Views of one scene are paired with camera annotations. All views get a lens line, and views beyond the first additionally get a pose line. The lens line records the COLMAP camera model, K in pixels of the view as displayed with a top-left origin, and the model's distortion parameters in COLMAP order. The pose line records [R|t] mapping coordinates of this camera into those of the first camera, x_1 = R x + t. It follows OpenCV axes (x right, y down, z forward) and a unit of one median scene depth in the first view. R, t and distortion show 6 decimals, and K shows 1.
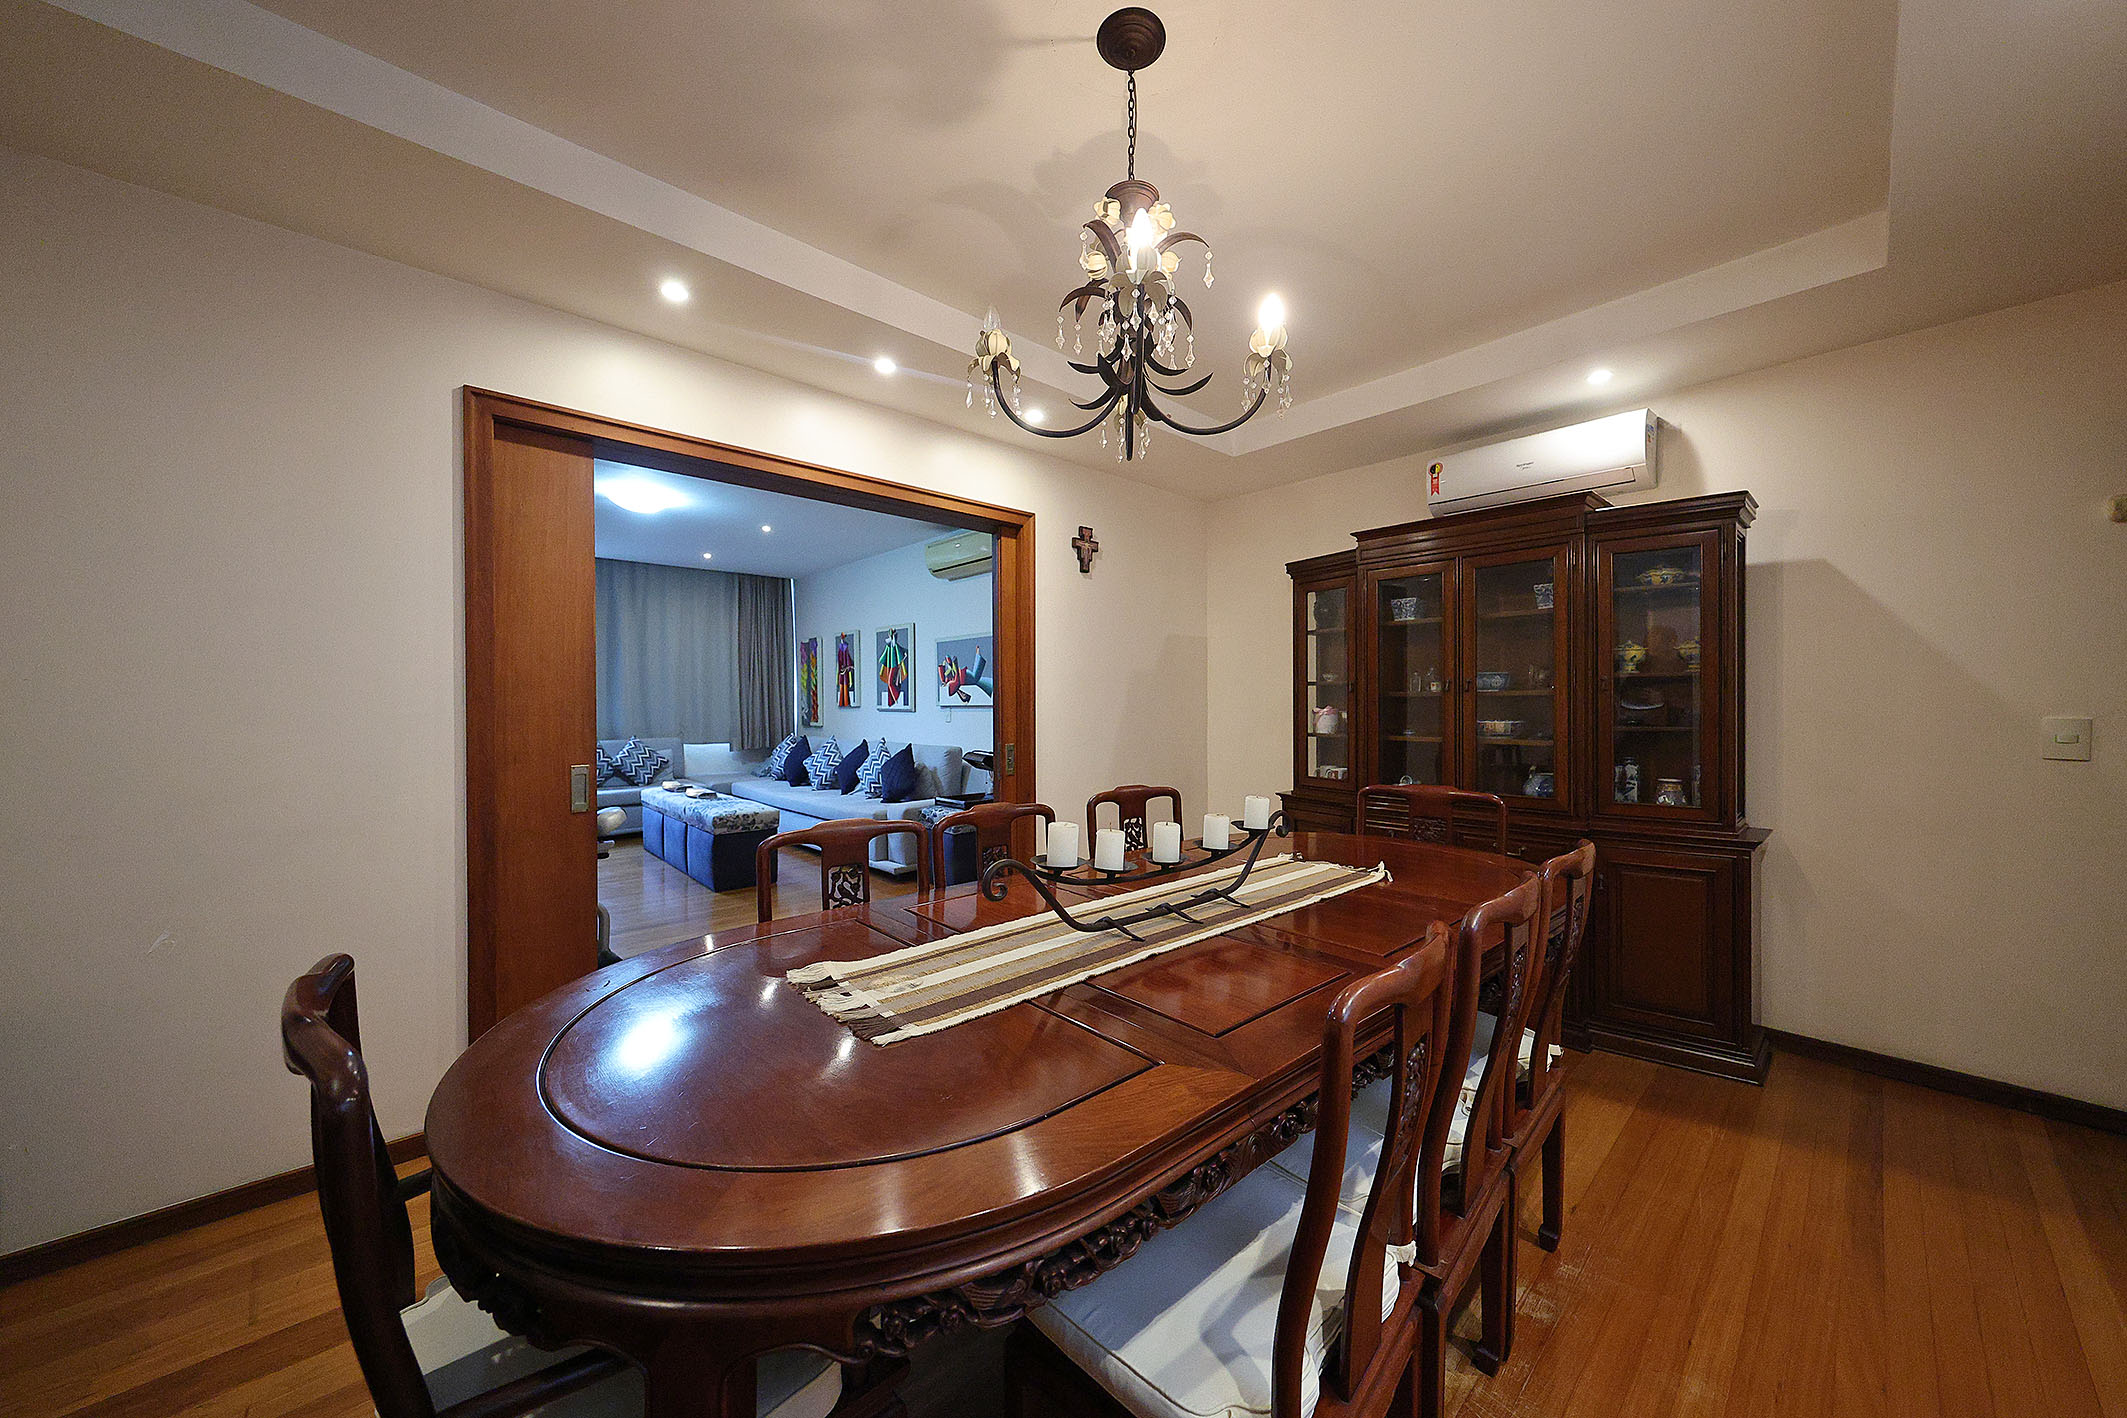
lens RADIAL K [[703.9, 0, 1045.2], [0, 703.9, 707.6], [0, 0, 1]] dist [0.001151, -0.000498]
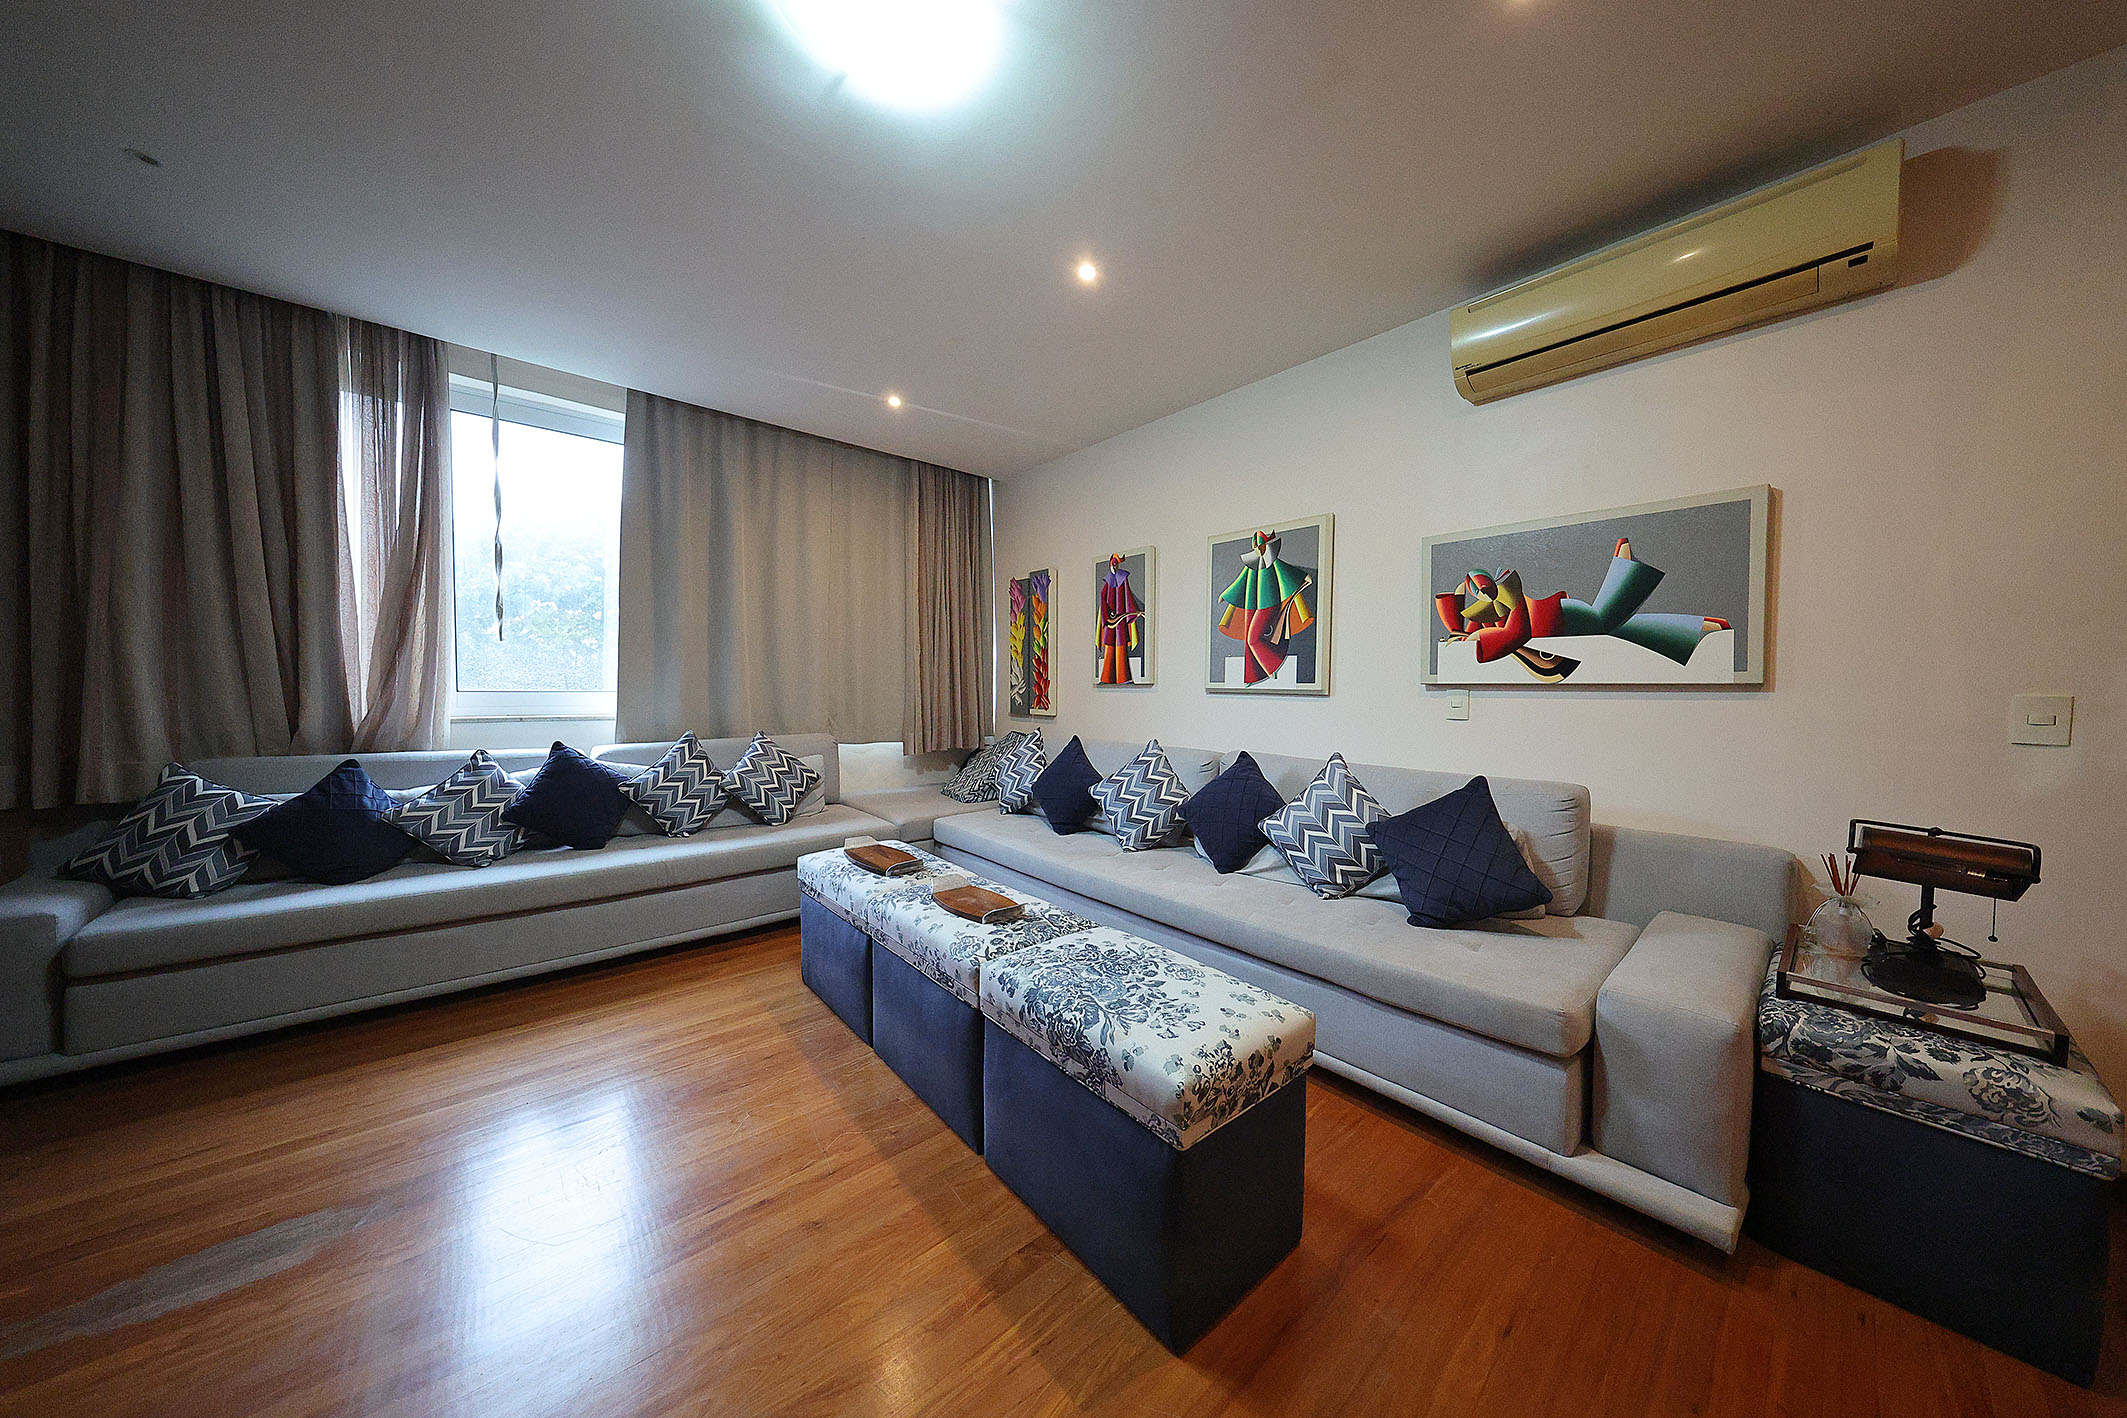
lens RADIAL K [[667.1, 0, 1079.8], [0, 667.1, 714.9], [0, 0, 1]] dist [-0.000127, -0.000083]
pose [[0.999737, 0.011311, -0.019955, -0.333788], [-0.010485, 0.999103, 0.041018, 0.002006], [0.020401, -0.040798, 0.998959, 0.499071]]
